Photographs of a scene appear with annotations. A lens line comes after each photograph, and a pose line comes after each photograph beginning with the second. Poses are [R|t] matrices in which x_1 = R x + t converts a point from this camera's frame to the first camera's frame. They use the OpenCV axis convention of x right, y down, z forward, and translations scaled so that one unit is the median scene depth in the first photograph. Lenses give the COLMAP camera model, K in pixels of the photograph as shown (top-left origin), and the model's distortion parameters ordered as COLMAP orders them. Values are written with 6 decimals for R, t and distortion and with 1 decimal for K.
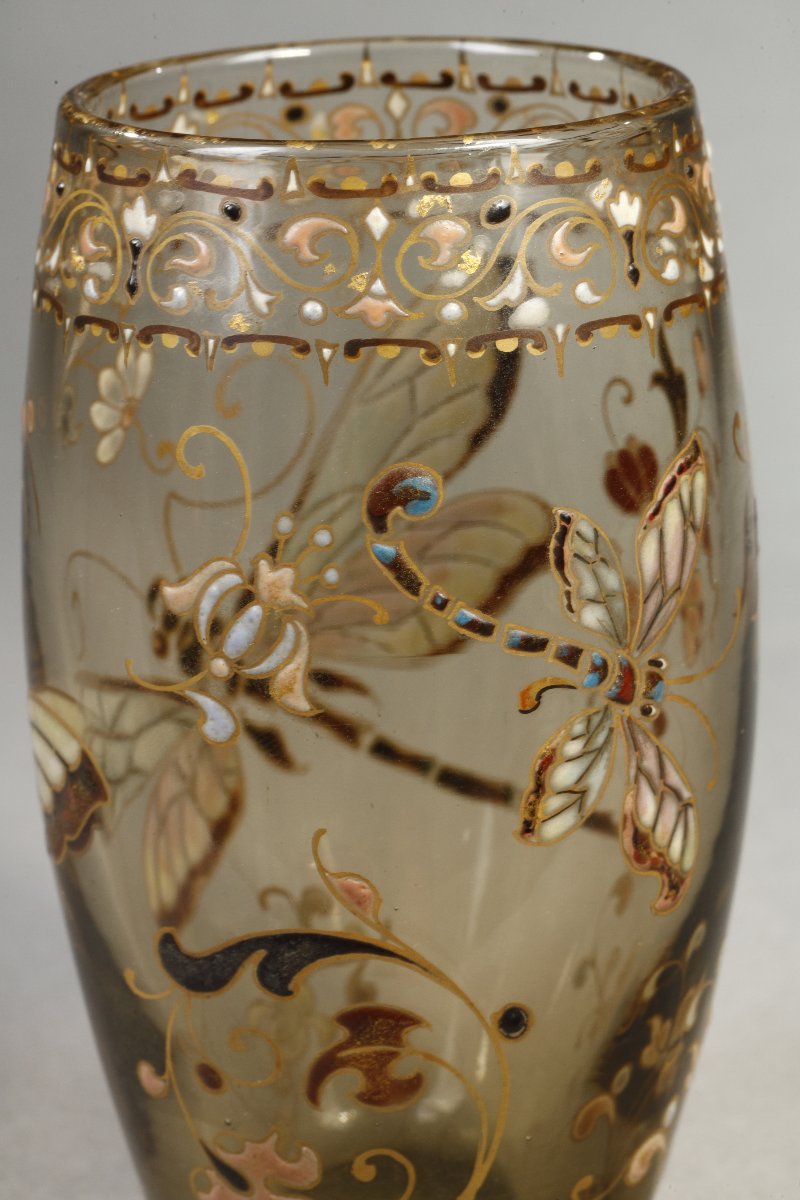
lens RADIAL K [[4205.3, 0, 340.4], [0, 4205.3, 569.4], [0, 0, 1]] dist [0.624252, 0.405478]
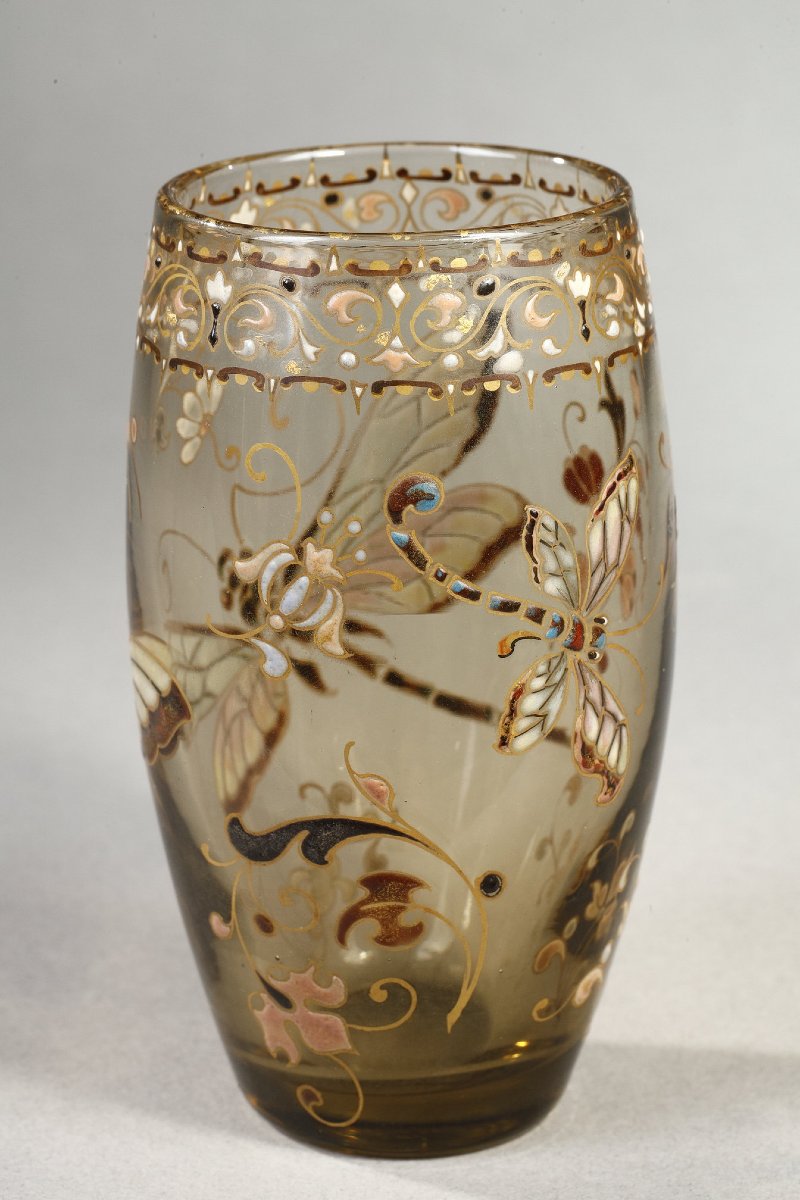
lens RADIAL K [[3617.7, 0, 402.0], [0, 3617.7, 571.7], [0, 0, 1]] dist [0.778913, 0.448868]
pose [[0.999803, 0.007223, 0.018483, -0.009976], [-0.007640, 0.999715, 0.022598, -0.019149], [-0.018314, -0.022735, 0.999574, -0.157875]]
